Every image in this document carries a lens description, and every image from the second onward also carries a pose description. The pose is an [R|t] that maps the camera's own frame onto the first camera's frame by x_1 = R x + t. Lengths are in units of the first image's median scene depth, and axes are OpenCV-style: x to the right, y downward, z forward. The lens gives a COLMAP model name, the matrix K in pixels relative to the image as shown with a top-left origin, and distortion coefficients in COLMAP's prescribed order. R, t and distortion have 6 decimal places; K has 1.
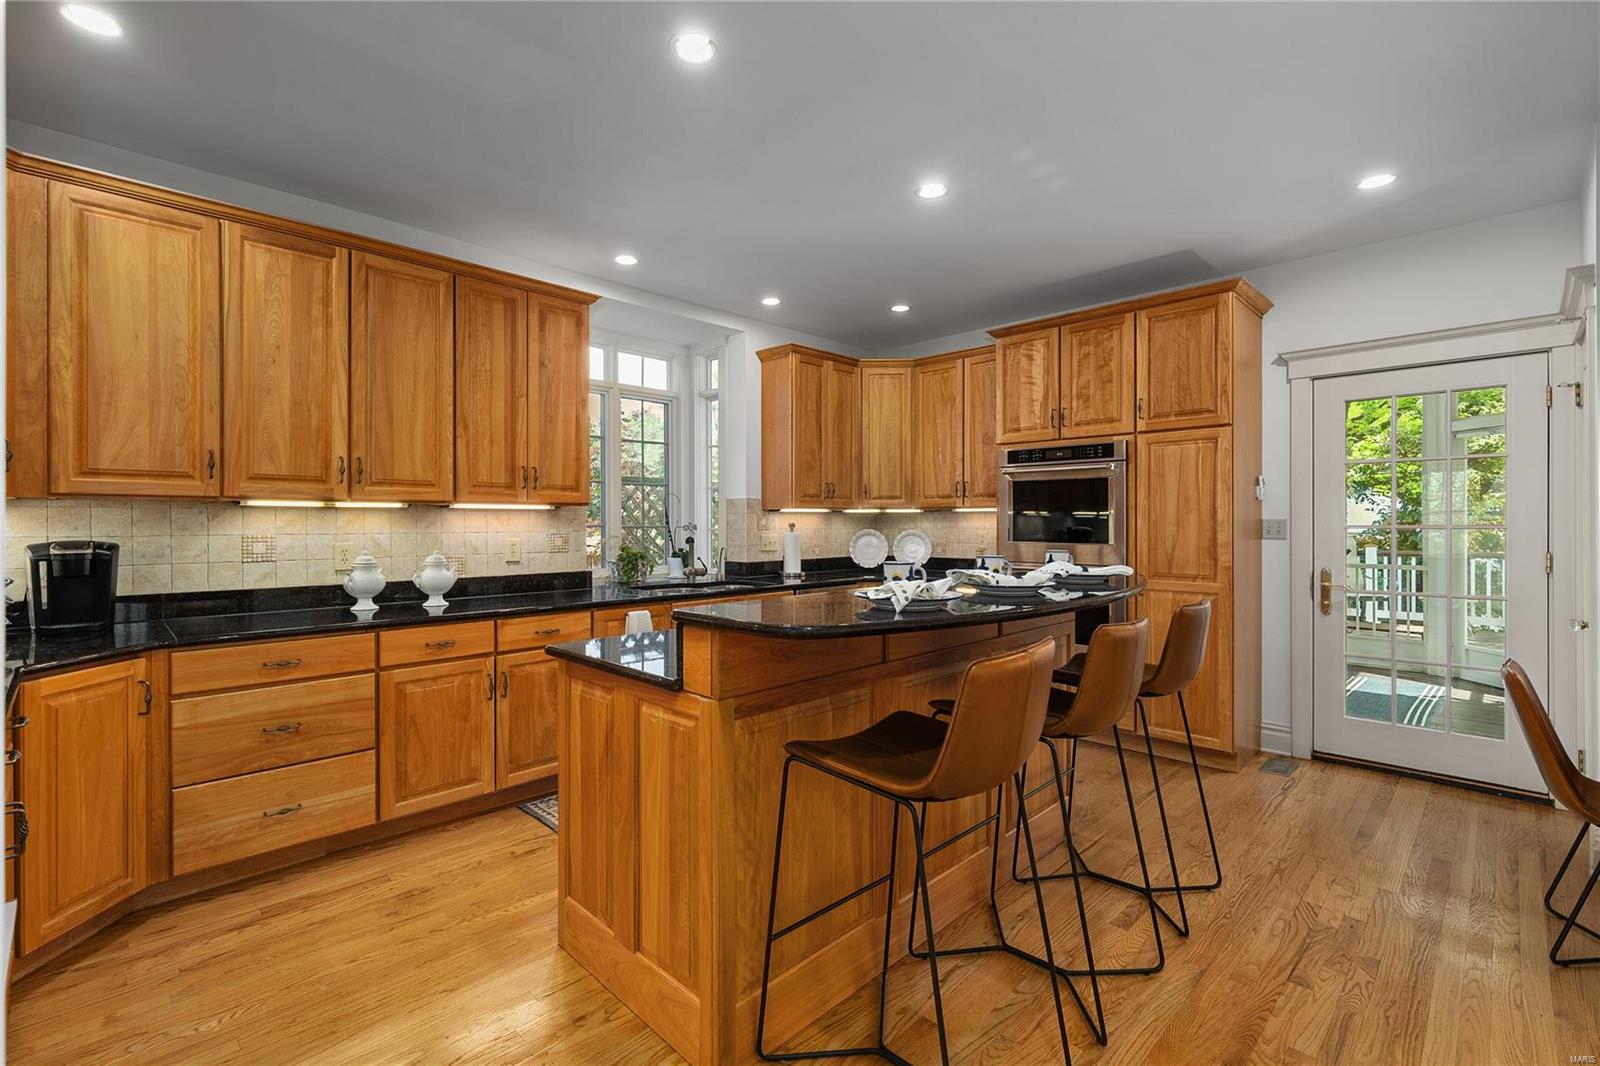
lens RADIAL K [[719.0, 0, 792.2], [0, 719.0, 519.6], [0, 0, 1]] dist [0.001493, 0.000077]
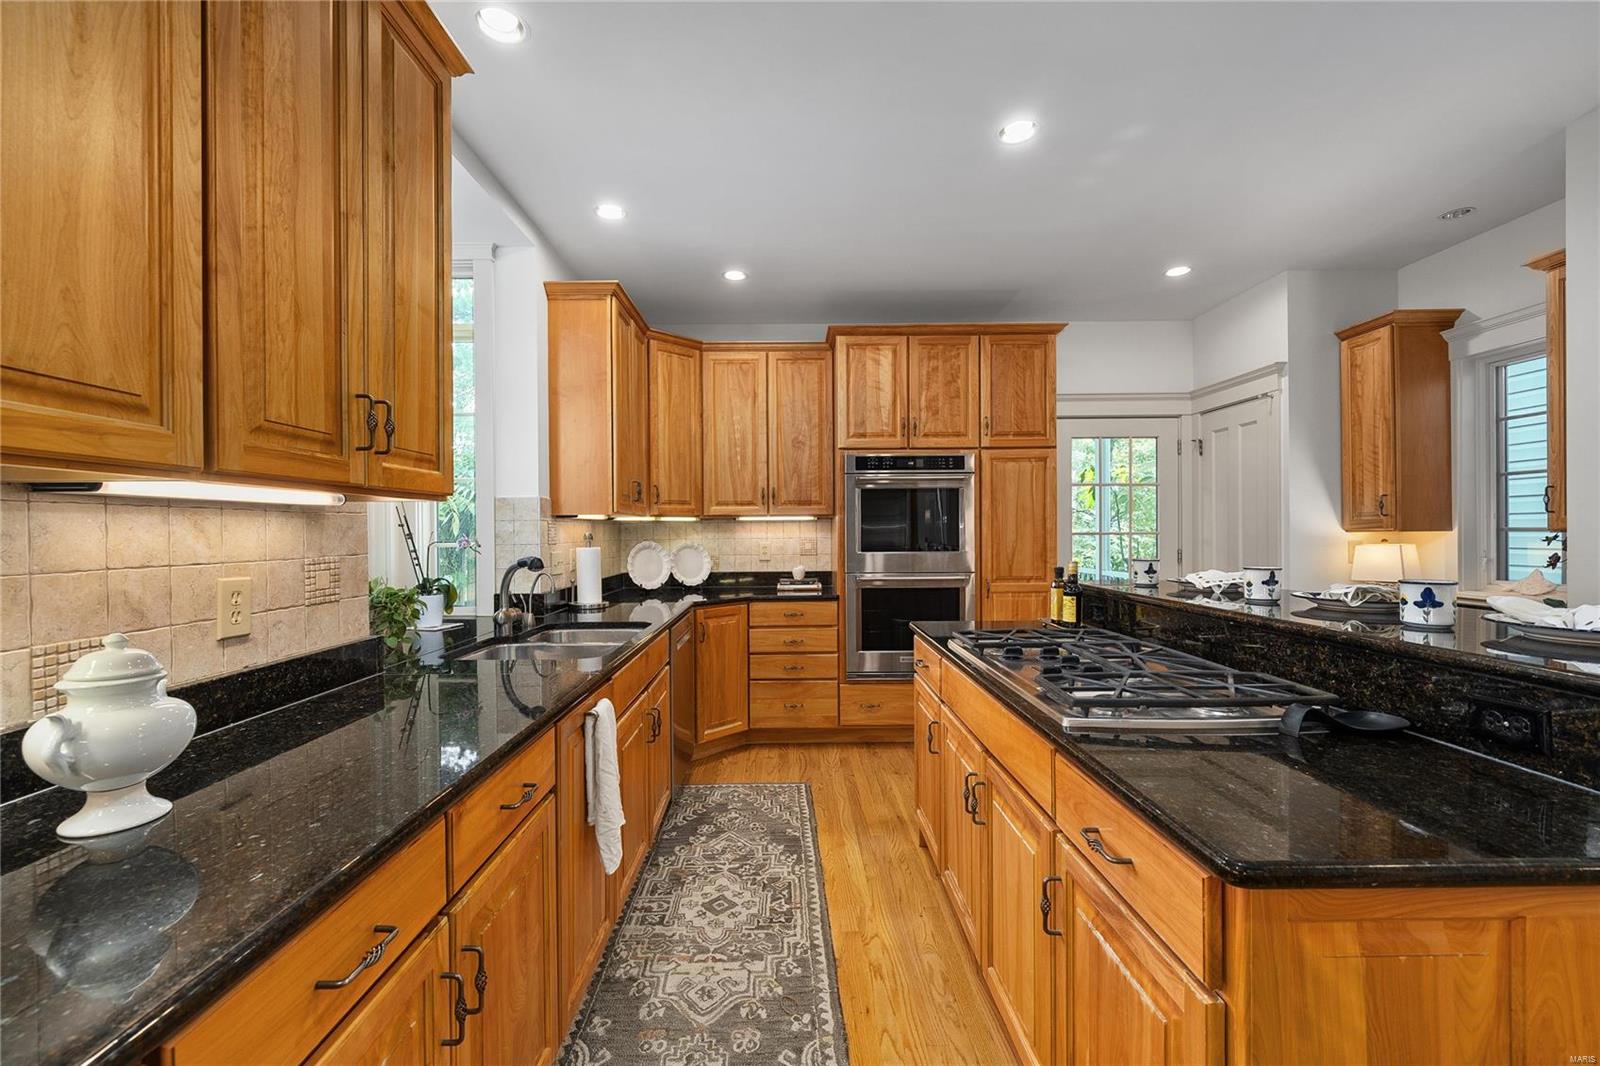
lens RADIAL K [[641.8, 0, 788.6], [0, 641.8, 530.2], [0, 0, 1]] dist [0.001162, -0.000271]
pose [[0.705957, -0.003046, 0.708248, -0.413372], [0.002279, 0.999995, 0.002029, 0.000109], [-0.708251, 0.000182, 0.705960, 0.529320]]
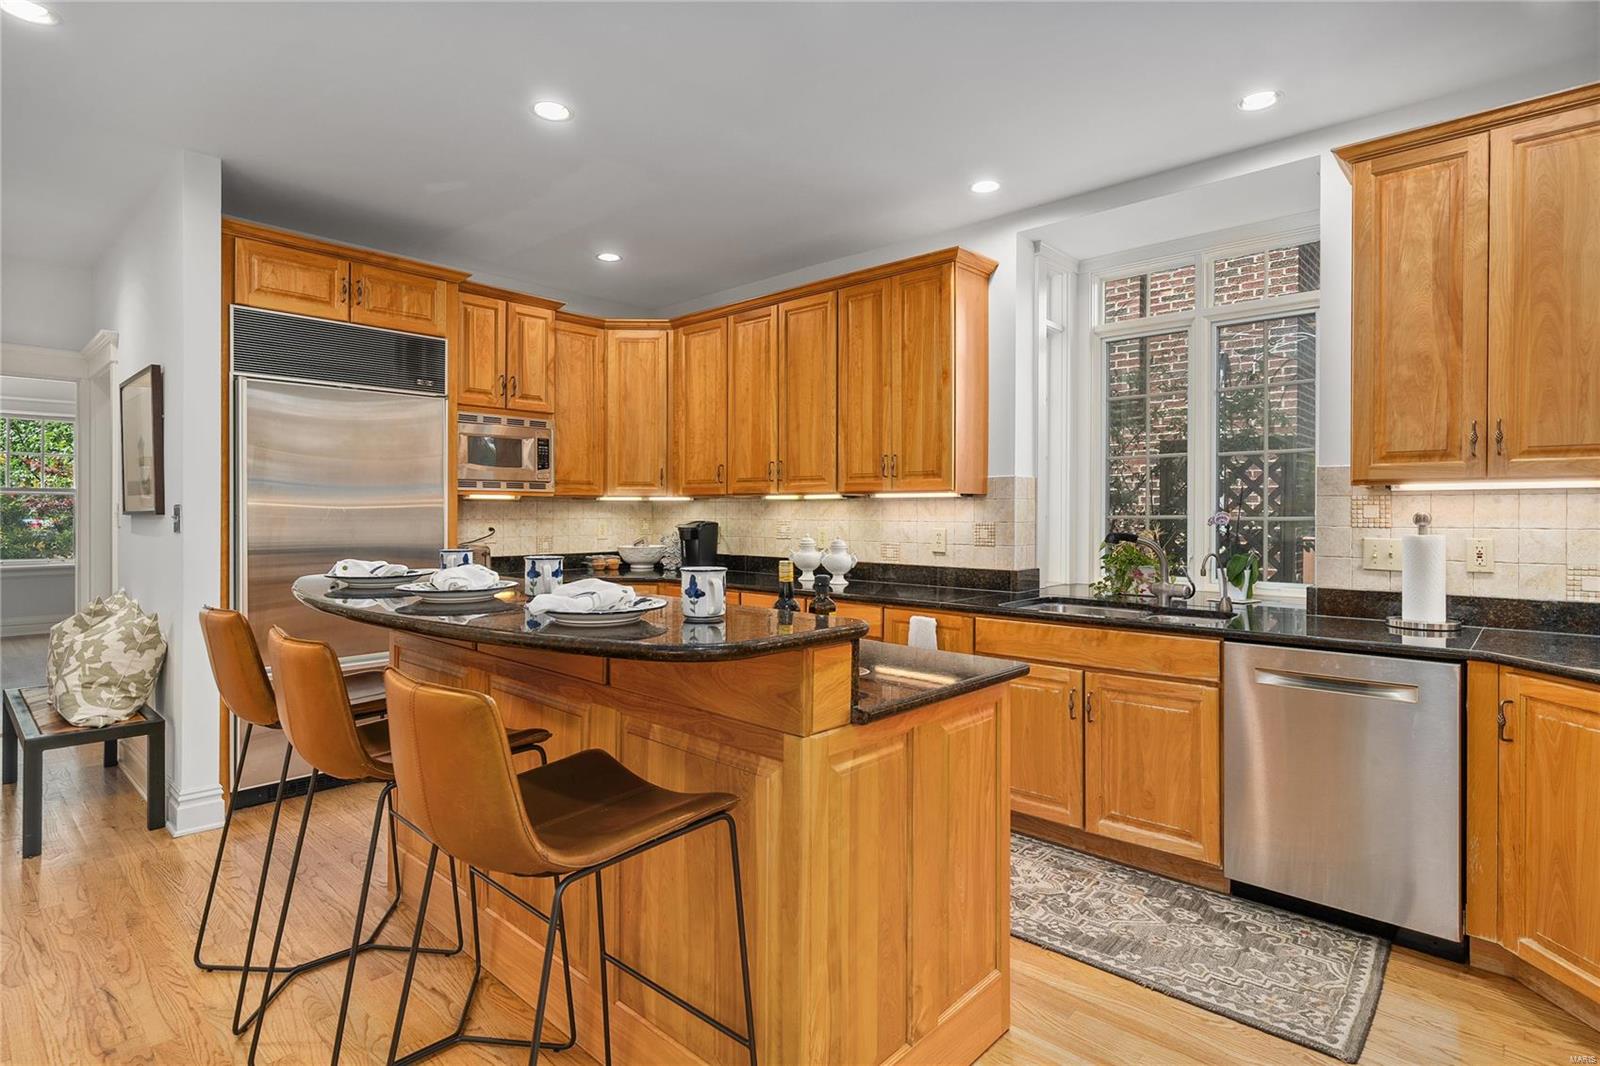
lens RADIAL K [[800.4, 0, 799.4], [0, 800.4, 497.3], [0, 0, 1]] dist [-0.001550, -0.000450]
pose [[0.051831, -0.010830, -0.998597, 0.651049], [0.005395, 0.999930, -0.010564, -0.004638], [0.998641, -0.004840, 0.051886, 0.744238]]
